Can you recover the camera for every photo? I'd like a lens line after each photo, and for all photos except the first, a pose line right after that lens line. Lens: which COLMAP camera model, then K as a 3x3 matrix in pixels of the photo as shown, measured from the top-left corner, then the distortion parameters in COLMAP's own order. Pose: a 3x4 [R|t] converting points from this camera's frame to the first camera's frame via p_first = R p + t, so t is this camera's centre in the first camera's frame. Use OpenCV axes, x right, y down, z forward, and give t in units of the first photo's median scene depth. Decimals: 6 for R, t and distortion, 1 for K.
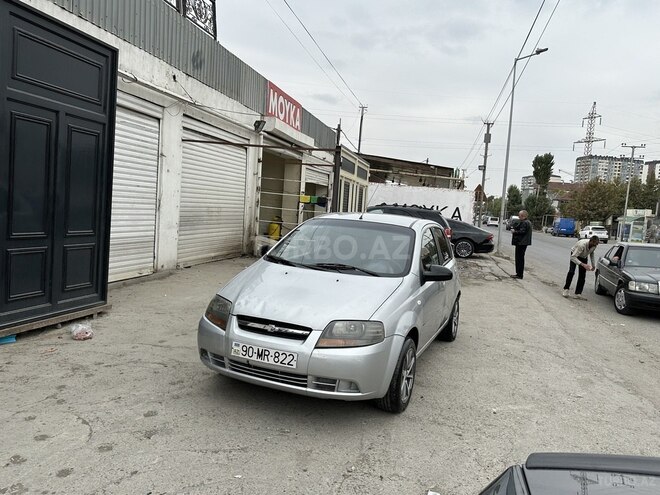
lens RADIAL K [[493.3, 0, 336.1], [0, 493.3, 243.9], [0, 0, 1]] dist [0.113927, -0.180960]
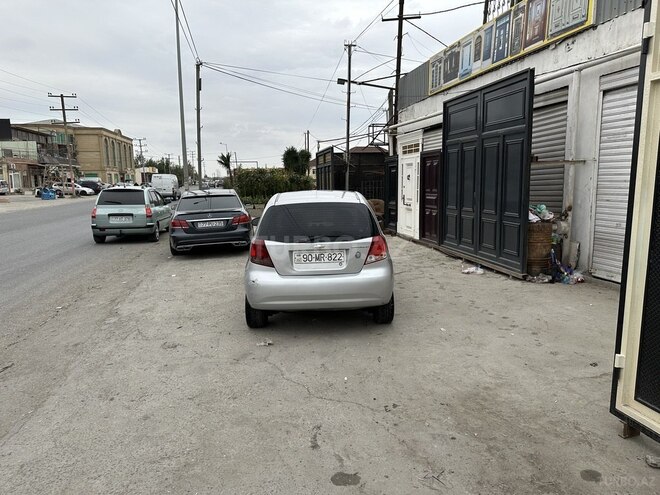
lens RADIAL K [[459.9, 0, 331.8], [0, 459.9, 246.3], [0, 0, 1]] dist [0.067763, -0.074201]
pose [[-0.909522, -0.003110, -0.415645, 0.308495], [-0.084665, 0.980394, 0.177930, -0.077540], [0.406943, 0.197022, -0.891953, 1.224094]]
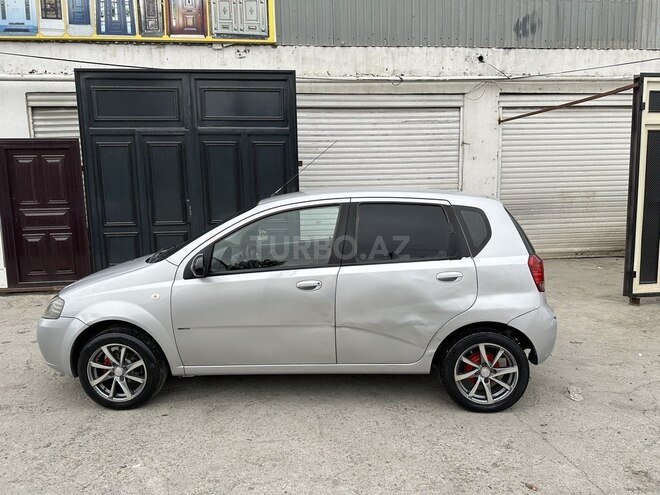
lens RADIAL K [[462.6, 0, 333.6], [0, 462.6, 245.8], [0, 0, 1]] dist [0.052280, -0.068391]
pose [[0.329140, 0.037473, -0.943537, 0.442031], [-0.025758, 0.999197, 0.030698, 0.002218], [0.943930, 0.014200, 0.329841, 0.462717]]
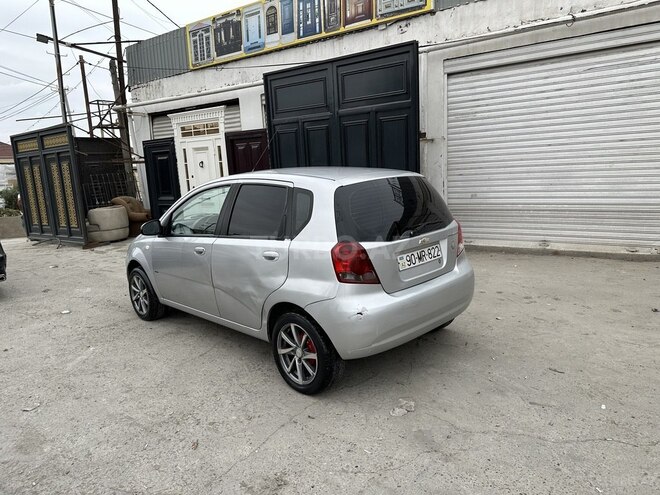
lens RADIAL K [[462.6, 0, 333.6], [0, 462.6, 245.8], [0, 0, 1]] dist [0.052280, -0.068391]
pose [[-0.389336, 0.100544, -0.915592, 0.457836], [-0.046645, 0.990597, 0.128616, -0.022324], [0.919914, 0.092783, -0.380985, 0.828641]]
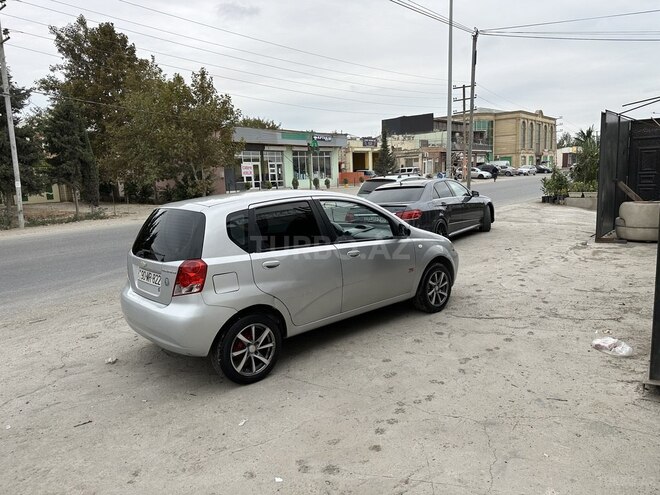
lens RADIAL K [[460.3, 0, 332.9], [0, 460.3, 251.2], [0, 0, 1]] dist [0.073706, -0.101212]
pose [[-0.900682, -0.108465, 0.420722, -0.227516], [0.006314, 0.964968, 0.262292, -0.106184], [-0.434433, 0.238898, -0.868444, 1.049838]]
